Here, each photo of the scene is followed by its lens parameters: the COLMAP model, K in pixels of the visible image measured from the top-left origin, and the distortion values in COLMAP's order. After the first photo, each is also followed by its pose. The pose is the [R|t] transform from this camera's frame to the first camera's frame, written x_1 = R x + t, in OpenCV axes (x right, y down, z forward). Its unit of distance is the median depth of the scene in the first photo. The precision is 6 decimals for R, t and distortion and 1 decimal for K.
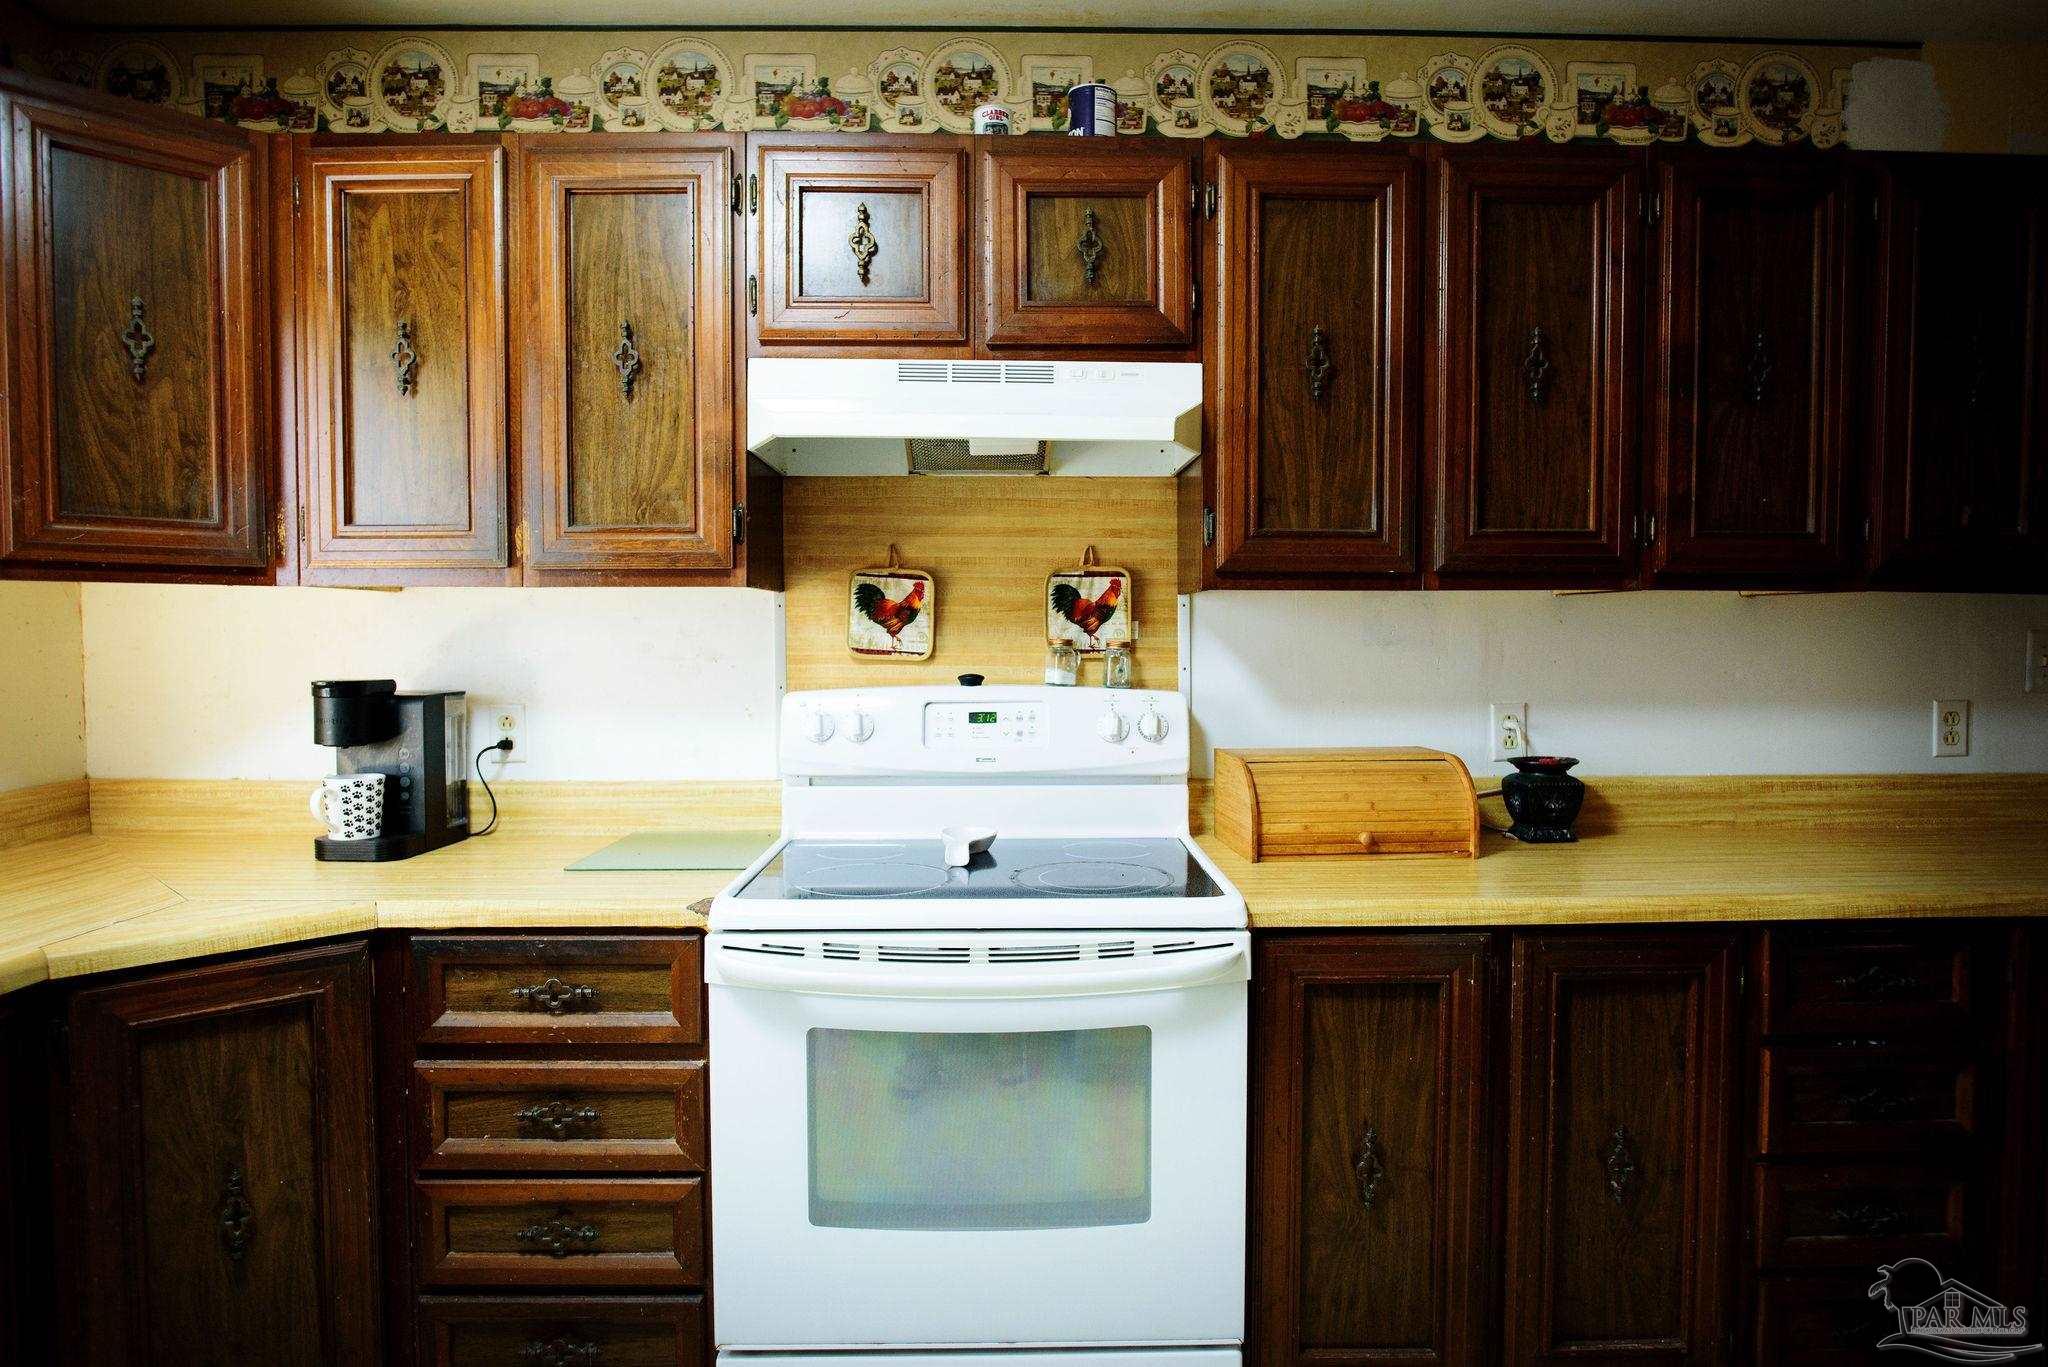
lens RADIAL K [[1182.7, 0, 1026.0], [0, 1182.7, 692.1], [0, 0, 1]] dist [-0.027215, 0.005064]
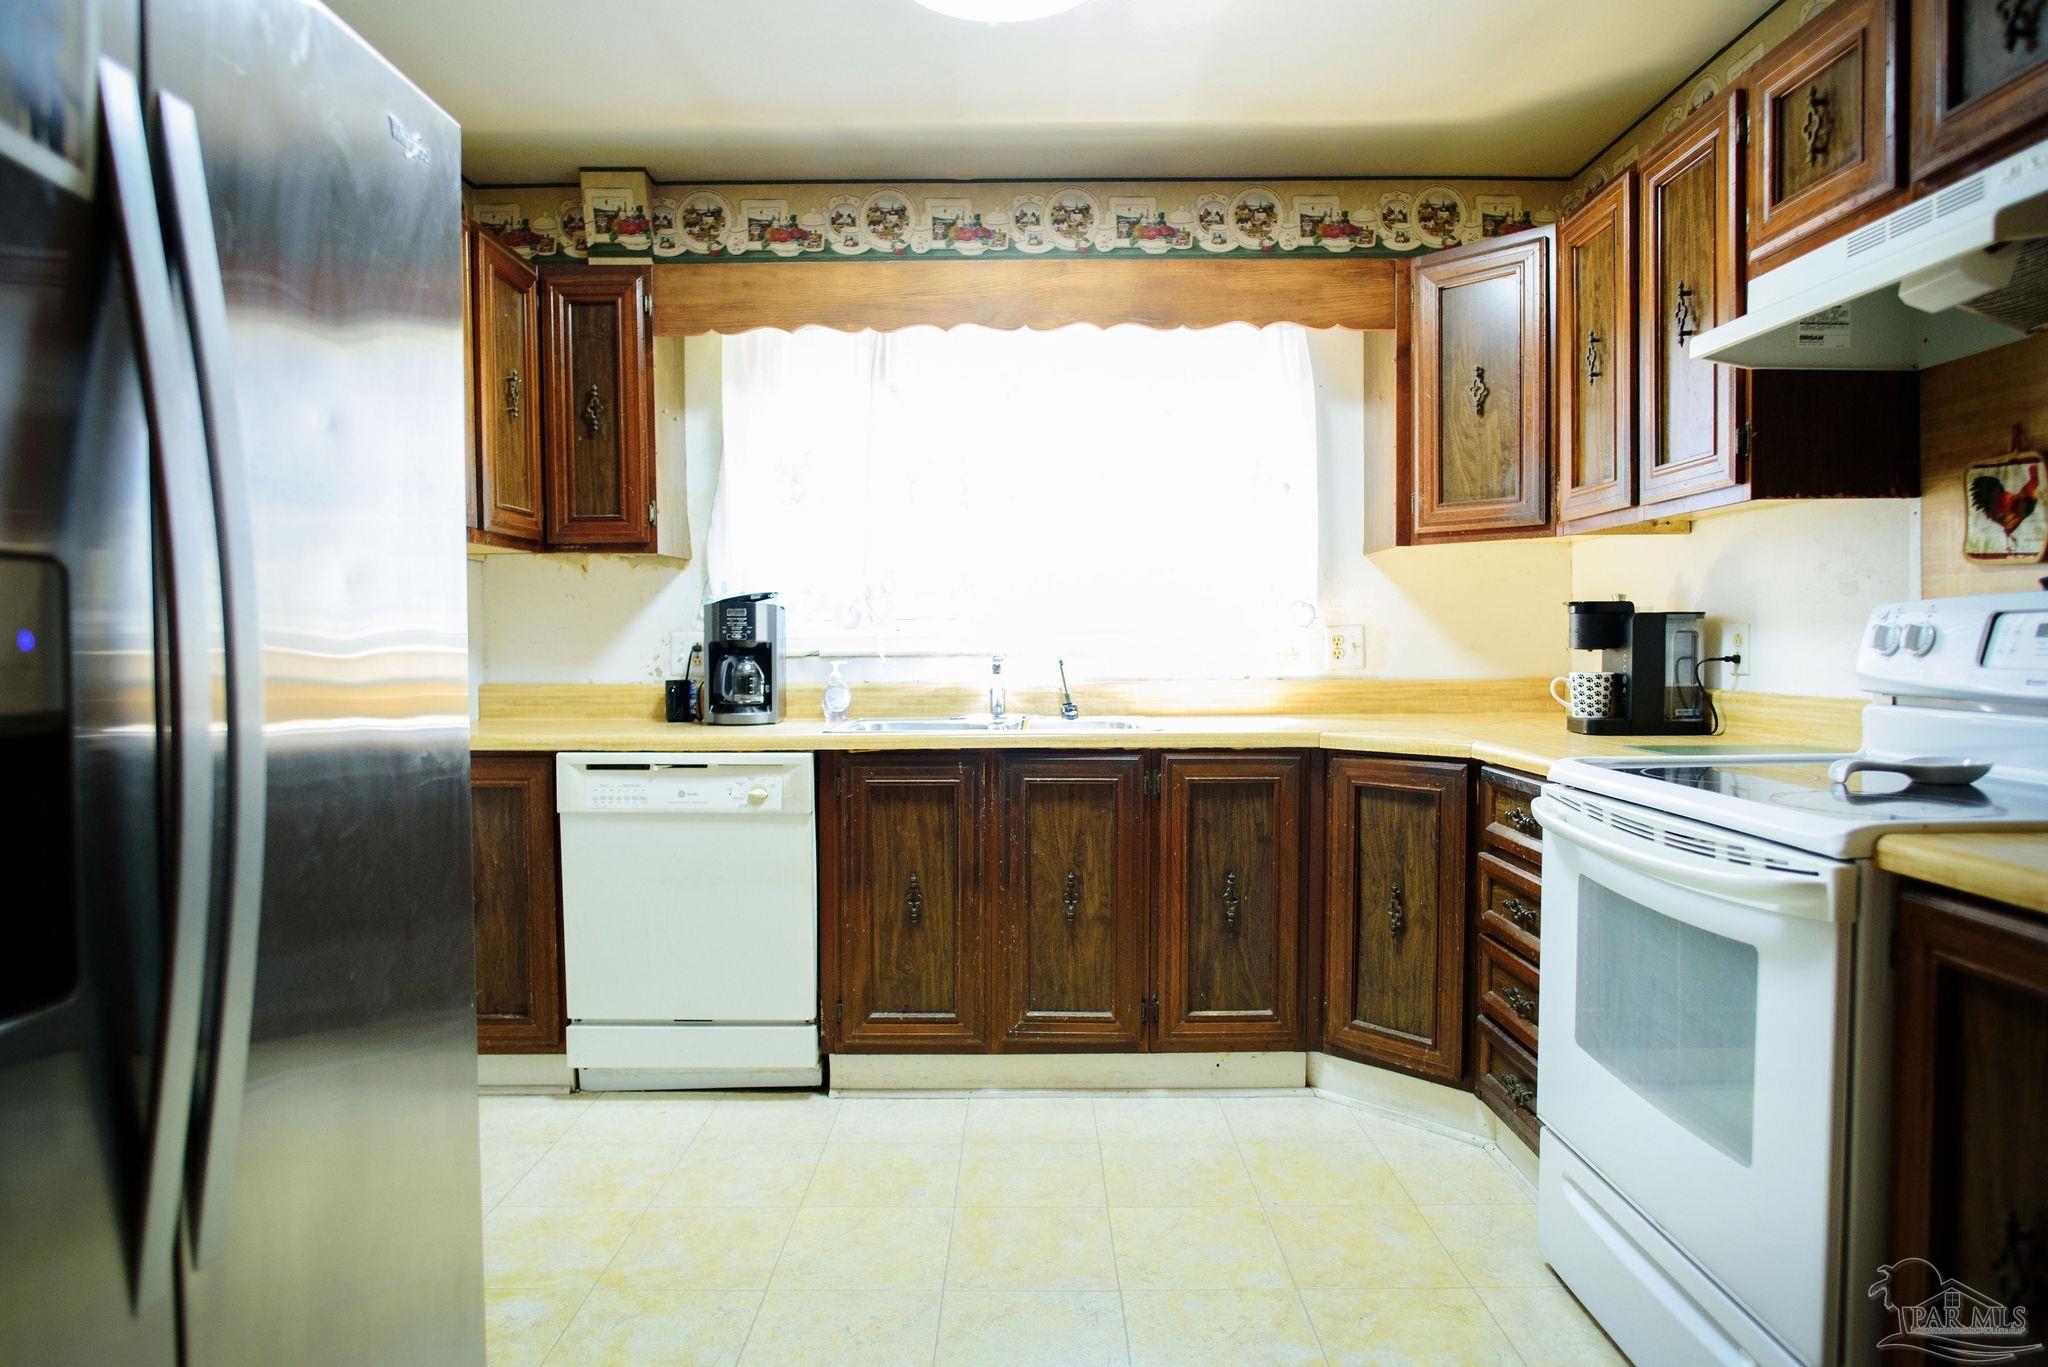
lens RADIAL K [[1182.7, 0, 1026.6], [0, 1182.7, 666.8], [0, 0, 1]] dist [-0.027215, 0.005064]
pose [[-0.012611, 0.024009, -0.999632, 0.821030], [-0.039513, 0.998919, 0.024490, 0.060268], [0.999139, 0.039807, -0.011649, 0.374463]]
